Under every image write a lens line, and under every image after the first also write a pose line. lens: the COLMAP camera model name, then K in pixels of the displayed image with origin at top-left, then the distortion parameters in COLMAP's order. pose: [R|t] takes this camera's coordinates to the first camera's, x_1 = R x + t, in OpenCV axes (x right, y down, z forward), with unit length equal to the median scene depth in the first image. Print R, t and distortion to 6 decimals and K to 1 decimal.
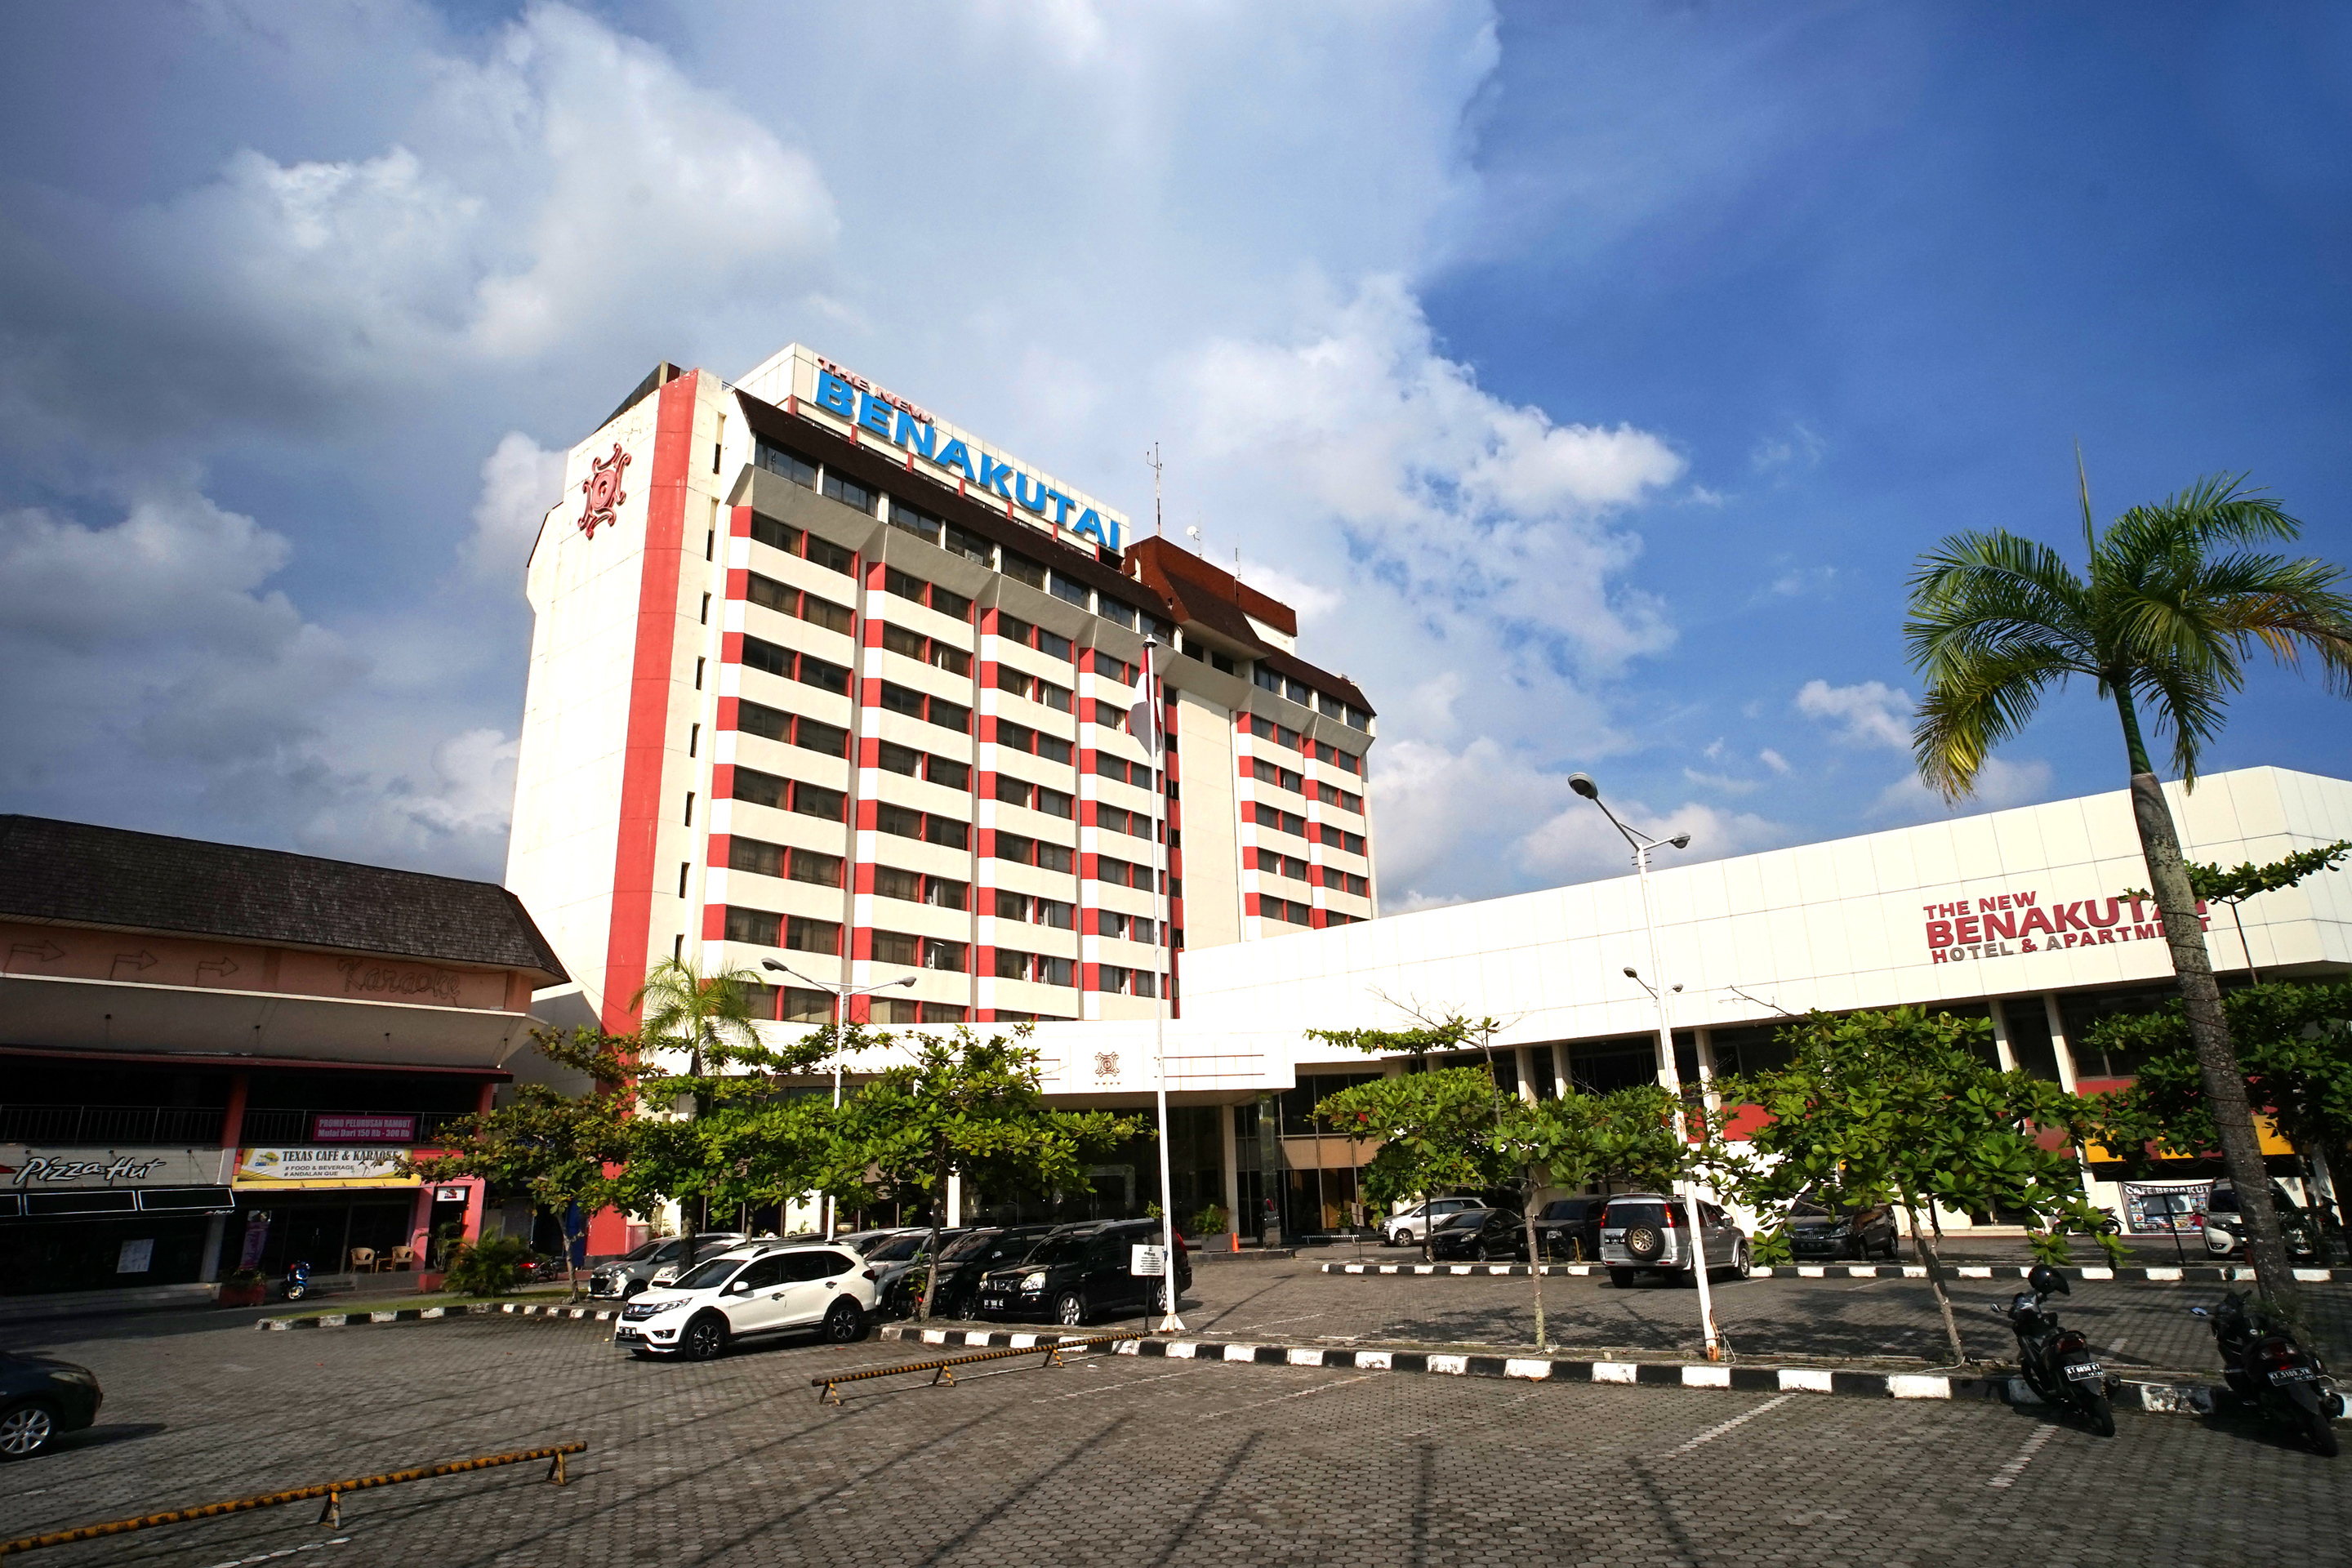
lens RADIAL K [[1345.9, 0, 1181.3], [0, 1345.9, 772.2], [0, 0, 1]] dist [-0.041648, 0.029308]
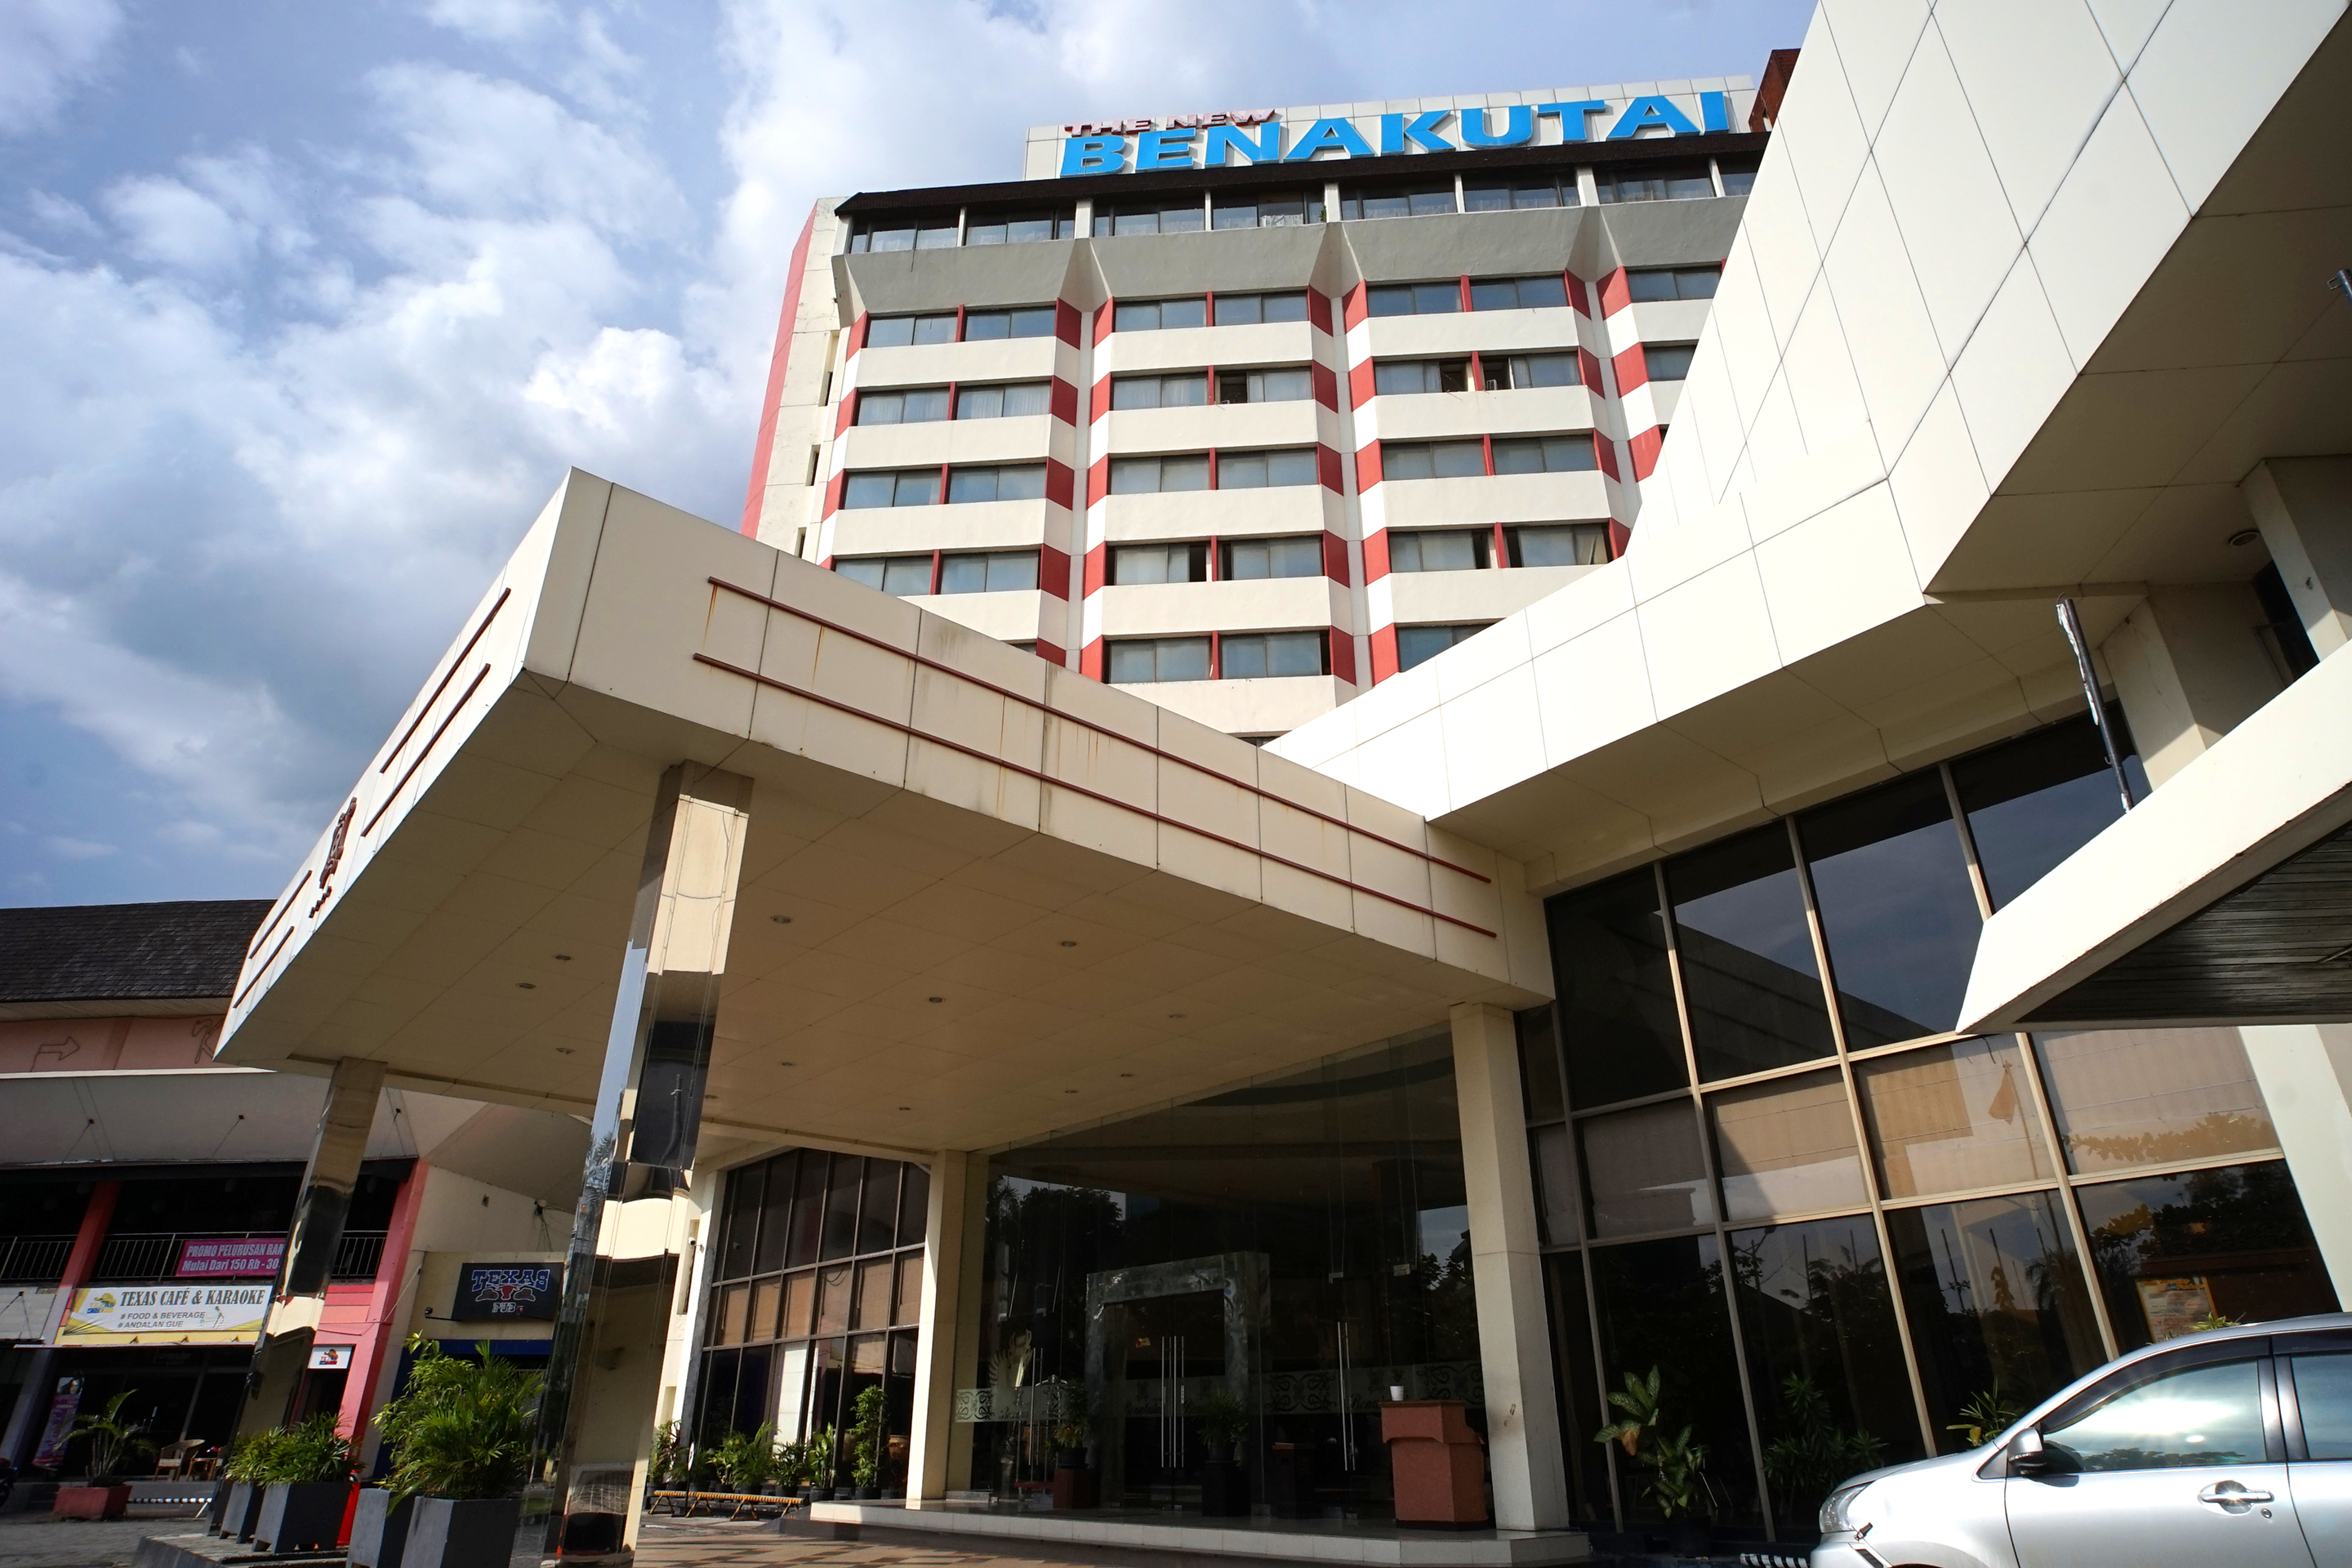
lens RADIAL K [[1345.9, 0, 1181.3], [0, 1345.9, 772.2], [0, 0, 1]] dist [-0.041648, 0.029308]
pose [[0.564801, -0.343508, -0.750335, 0.179459], [0.227872, 0.938814, -0.258268, 0.210207], [0.793142, -0.025111, 0.608519, 0.637567]]
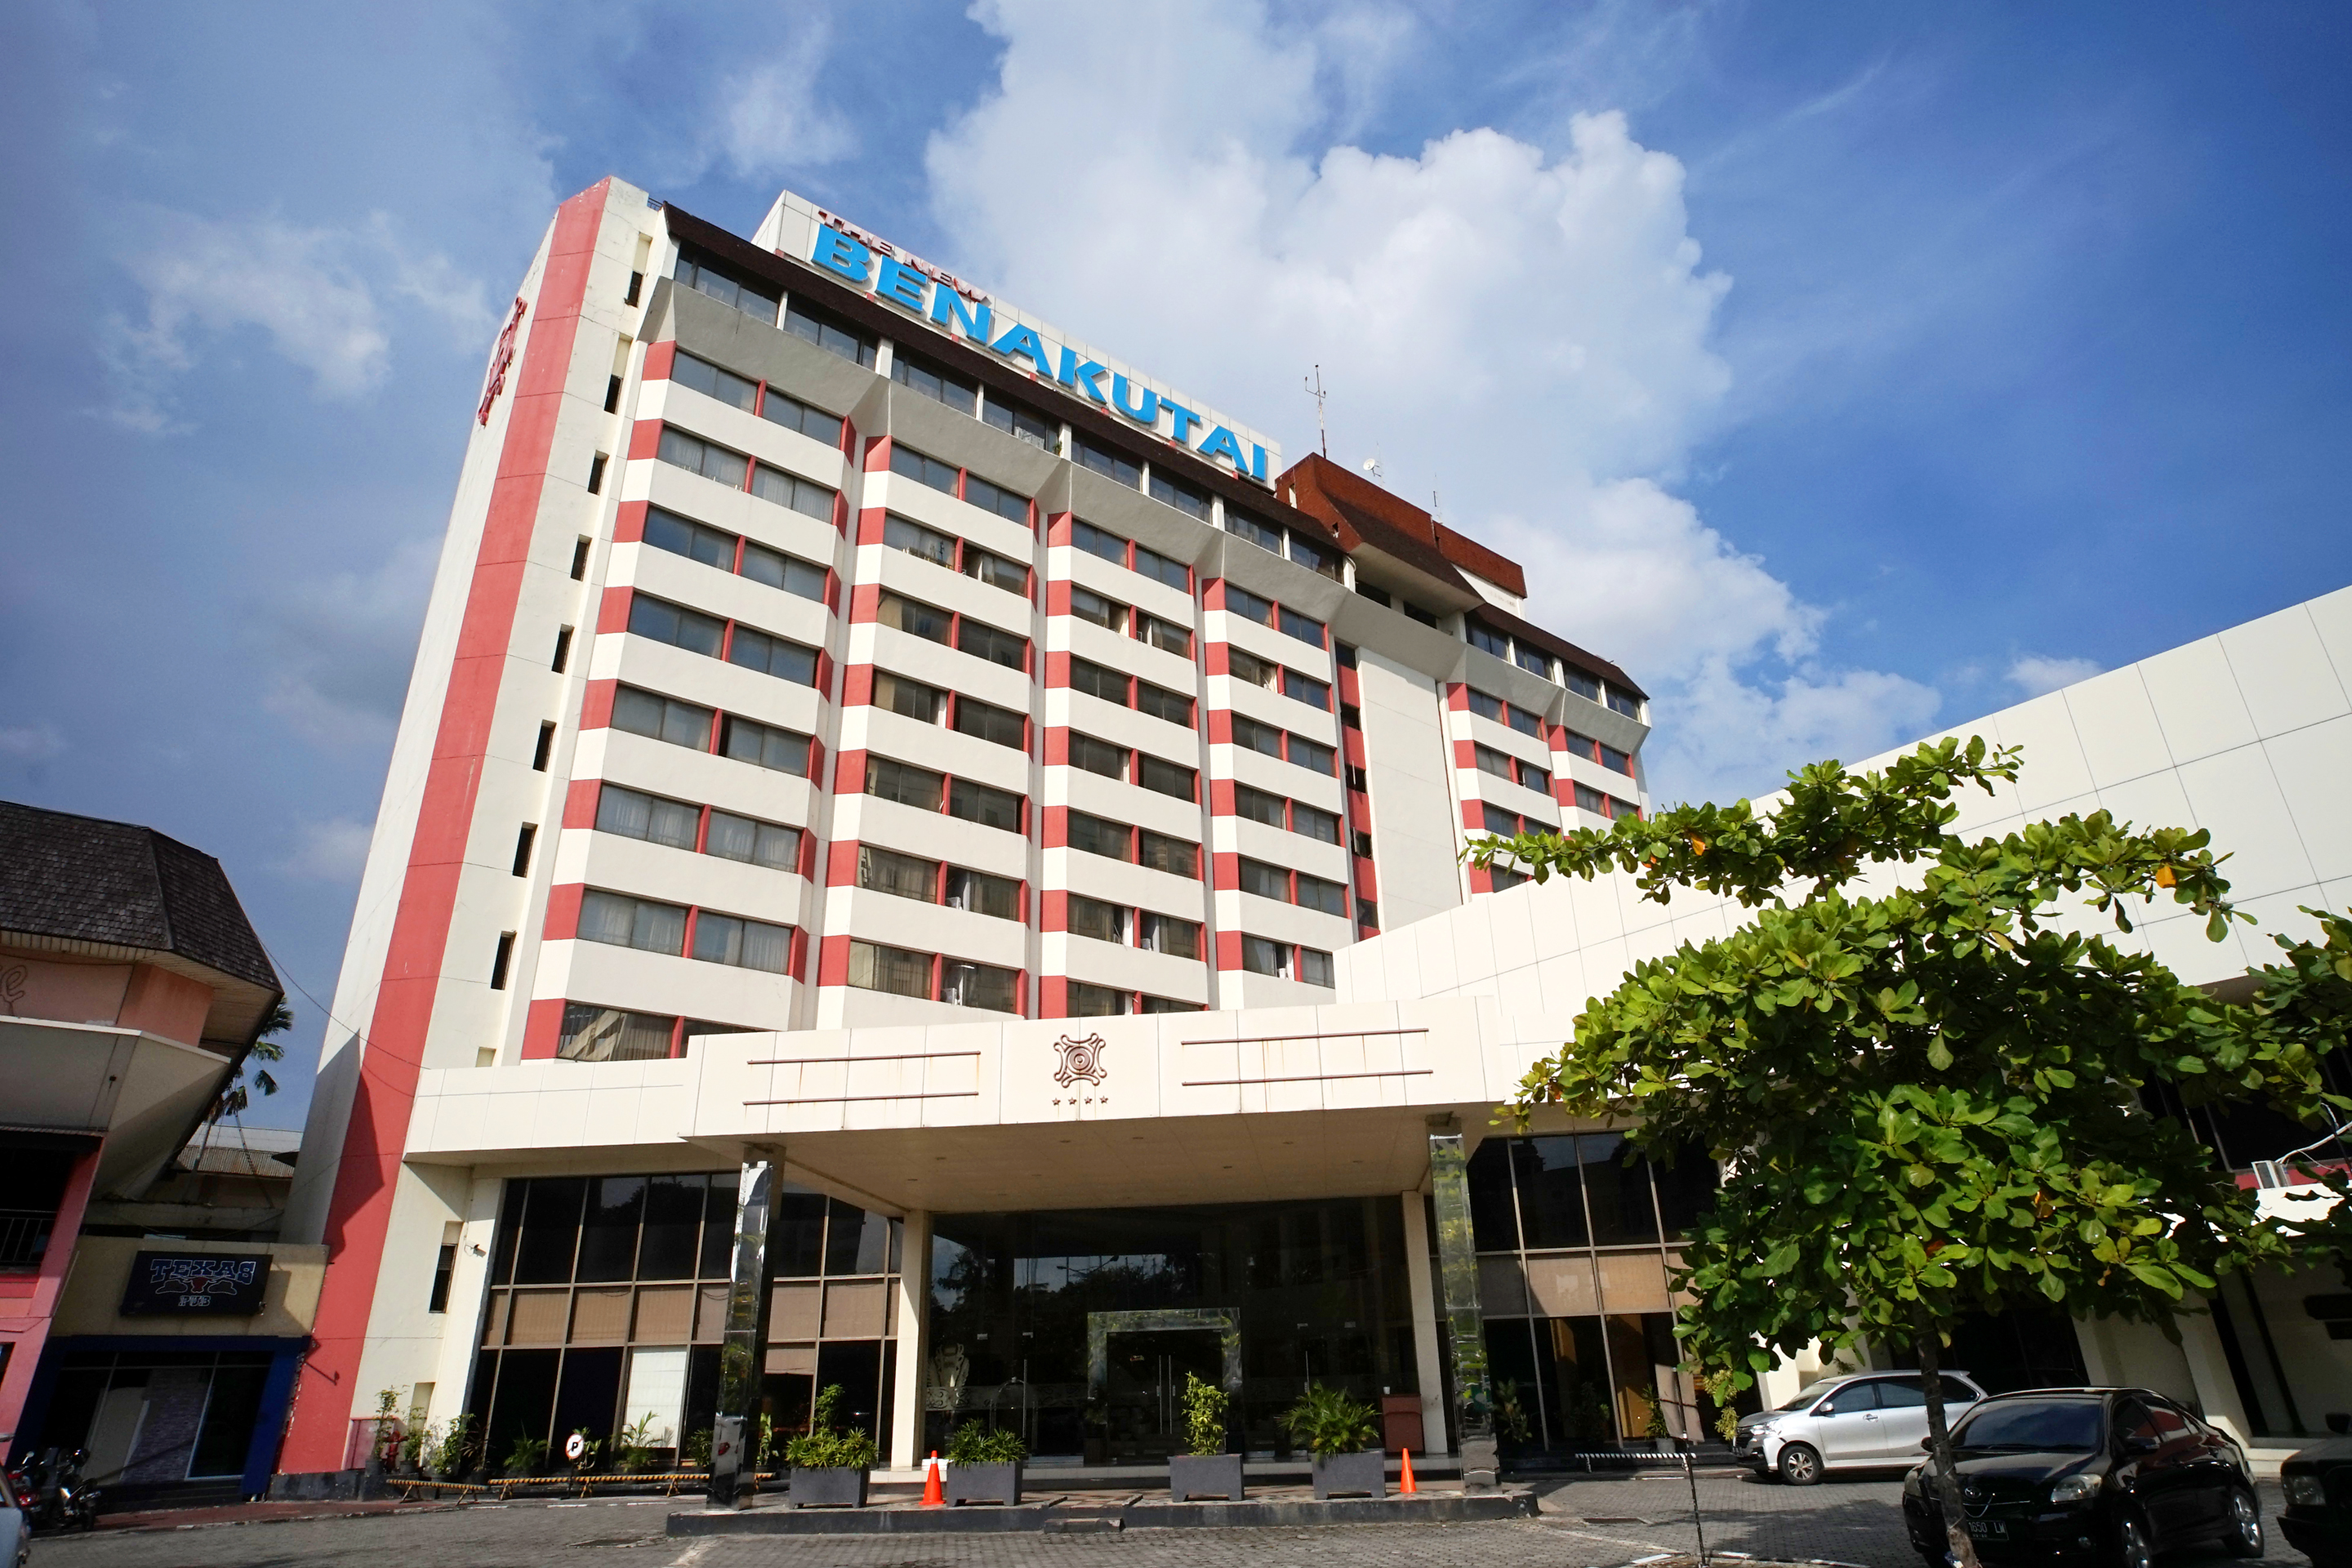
lens RADIAL K [[1345.9, 0, 1181.3], [0, 1345.9, 772.2], [0, 0, 1]] dist [-0.041648, 0.029308]
pose [[0.977682, -0.082878, -0.193050, 0.049409], [0.057601, 0.989433, -0.133059, 0.120029], [0.202038, 0.118970, 0.972125, 0.359978]]
